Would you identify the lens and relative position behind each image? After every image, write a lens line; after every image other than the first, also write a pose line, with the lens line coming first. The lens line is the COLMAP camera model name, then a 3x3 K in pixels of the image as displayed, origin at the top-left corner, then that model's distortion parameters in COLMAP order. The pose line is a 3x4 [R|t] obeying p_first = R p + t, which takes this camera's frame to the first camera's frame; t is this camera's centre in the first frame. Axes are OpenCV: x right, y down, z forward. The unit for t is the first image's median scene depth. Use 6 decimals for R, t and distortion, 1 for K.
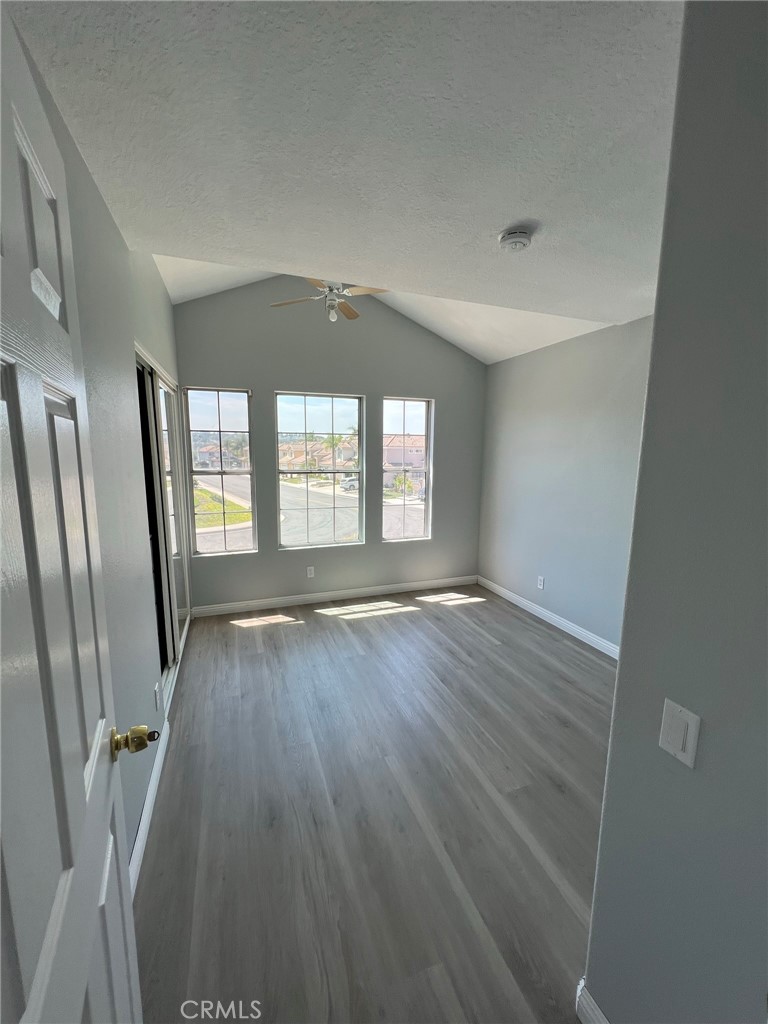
lens RADIAL K [[409.0, 0, 387.4], [0, 409.0, 508.5], [0, 0, 1]] dist [0.002444, -0.000246]
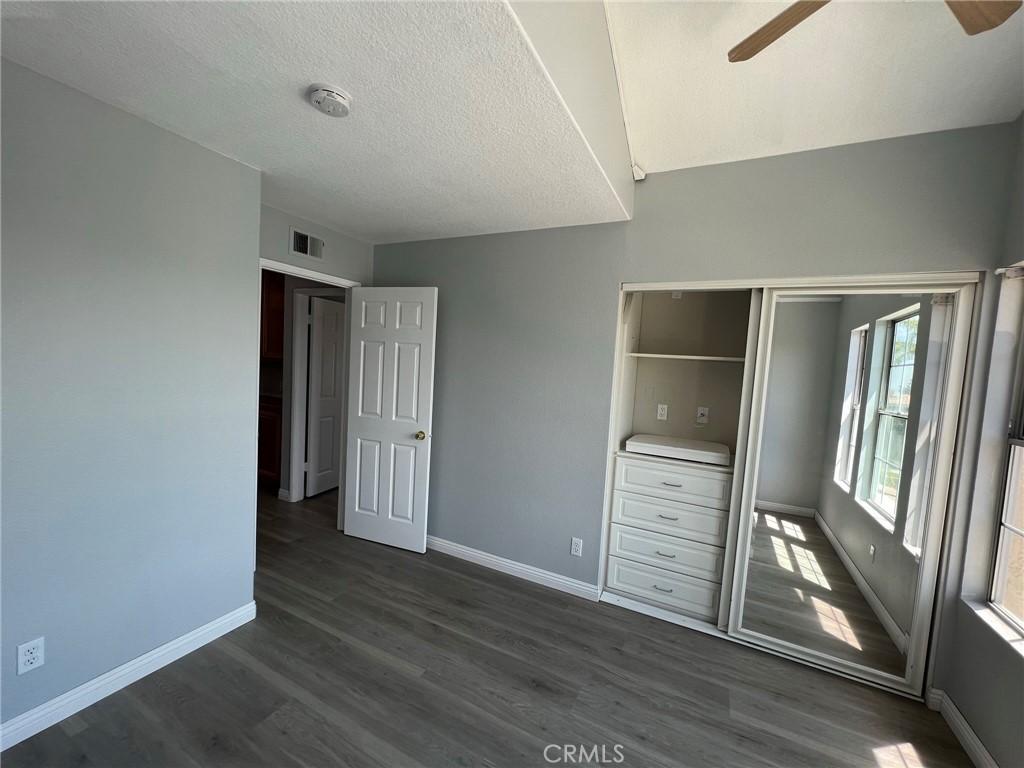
lens RADIAL K [[409.0, 0, 512.0], [0, 409.0, 388.0], [0, 0, 1]] dist [0.002444, -0.000246]
pose [[-0.730894, 0.000723, -0.682490, 0.512142], [-0.159717, 0.972050, 0.172074, -0.245579], [0.663539, 0.234773, -0.710350, 1.696092]]
